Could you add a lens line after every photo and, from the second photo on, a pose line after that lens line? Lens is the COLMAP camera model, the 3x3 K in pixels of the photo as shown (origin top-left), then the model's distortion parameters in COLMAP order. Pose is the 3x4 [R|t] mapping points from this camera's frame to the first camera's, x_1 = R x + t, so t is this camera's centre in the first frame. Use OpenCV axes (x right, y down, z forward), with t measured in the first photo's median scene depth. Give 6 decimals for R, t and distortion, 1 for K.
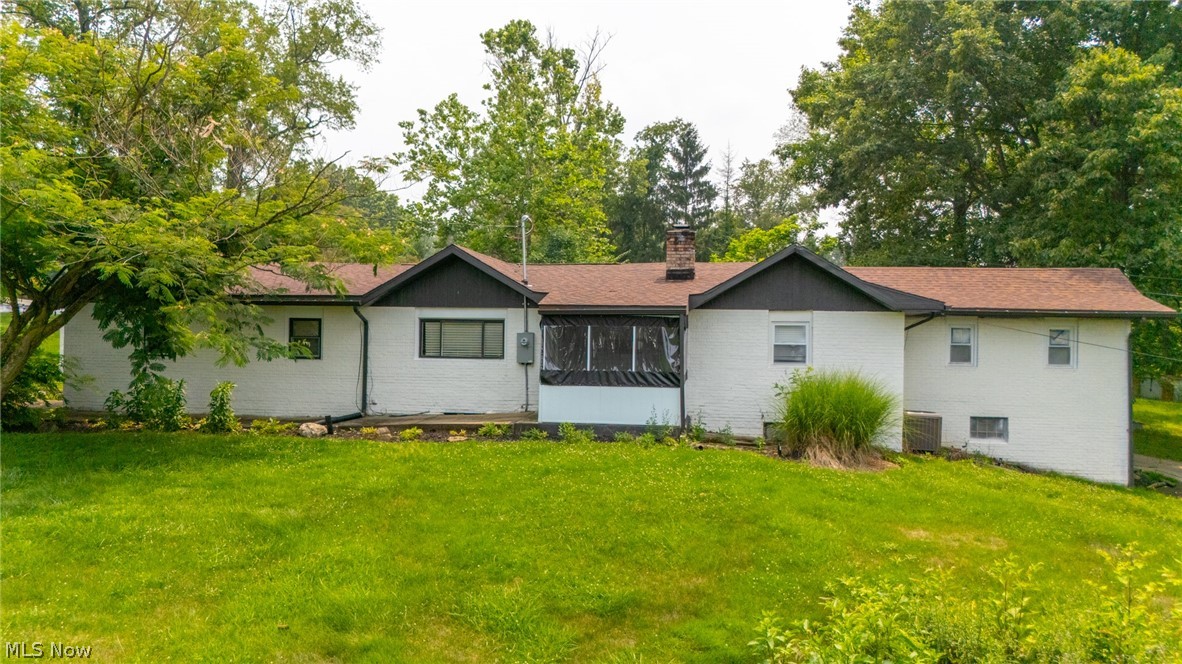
lens RADIAL K [[872.1, 0, 591.0], [0, 872.1, 332.0], [0, 0, 1]] dist [0.062194, -0.004597]
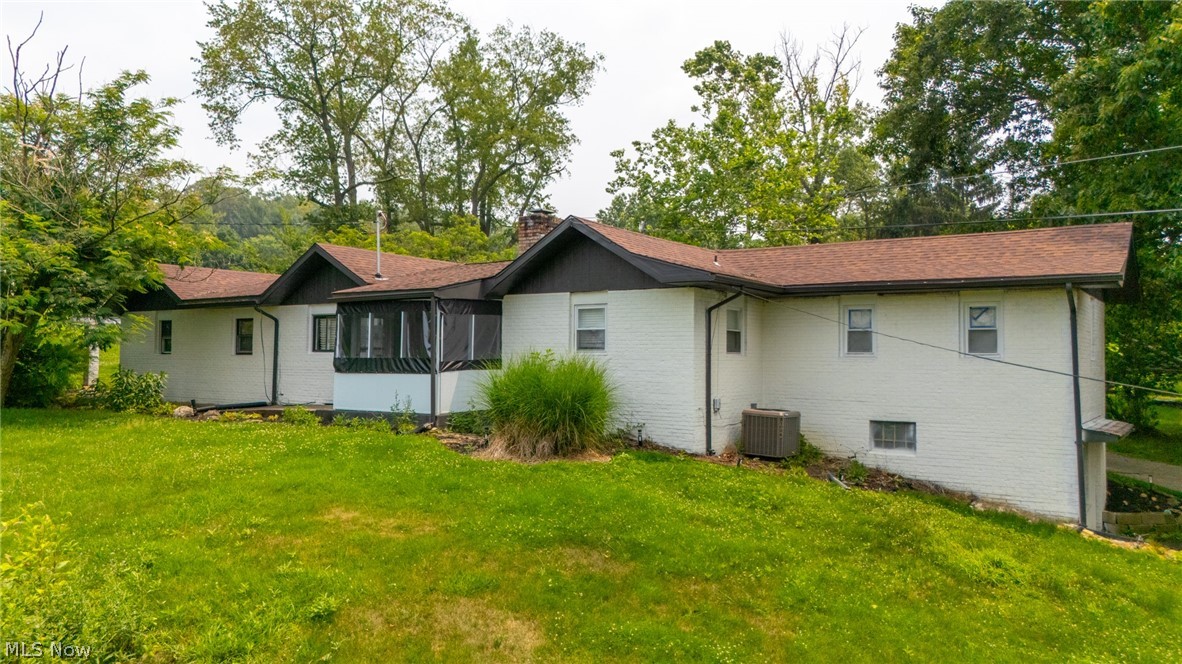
lens RADIAL K [[853.2, 0, 591.0], [0, 853.2, 332.0], [0, 0, 1]] dist [0.063560, -0.002273]
pose [[0.895999, -0.021024, -0.443559, 0.574669], [0.006516, 0.999394, -0.034207, 0.043322], [0.444009, 0.027759, 0.895592, 0.204777]]
